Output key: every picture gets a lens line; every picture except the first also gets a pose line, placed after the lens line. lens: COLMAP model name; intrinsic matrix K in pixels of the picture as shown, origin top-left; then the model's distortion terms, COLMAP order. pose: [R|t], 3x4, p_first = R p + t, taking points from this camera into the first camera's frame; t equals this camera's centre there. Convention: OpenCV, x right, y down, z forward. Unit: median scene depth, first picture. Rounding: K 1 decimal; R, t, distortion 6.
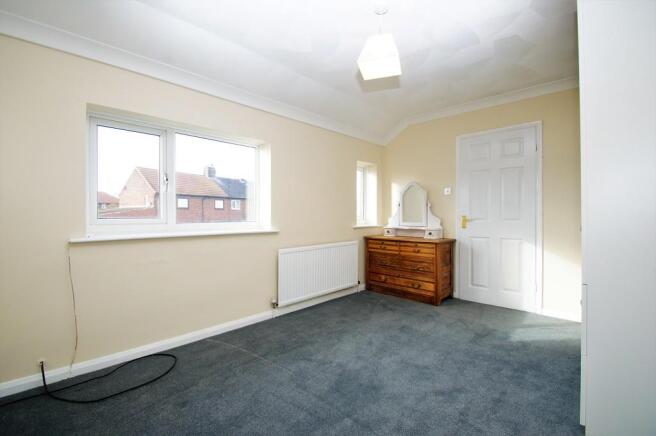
lens RADIAL K [[288.4, 0, 328.0], [0, 288.4, 218.0], [0, 0, 1]] dist [0.000814, -0.000369]
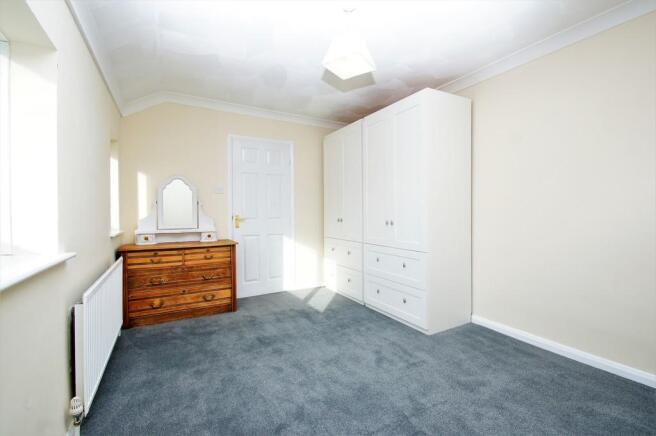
lens RADIAL K [[288.4, 0, 328.0], [0, 288.4, 218.0], [0, 0, 1]] dist [0.000814, -0.000369]
pose [[0.308207, -0.023718, 0.951024, -0.402502], [0.017753, 0.999658, 0.019177, -0.012426], [-0.951154, 0.010973, 0.308523, 0.399653]]
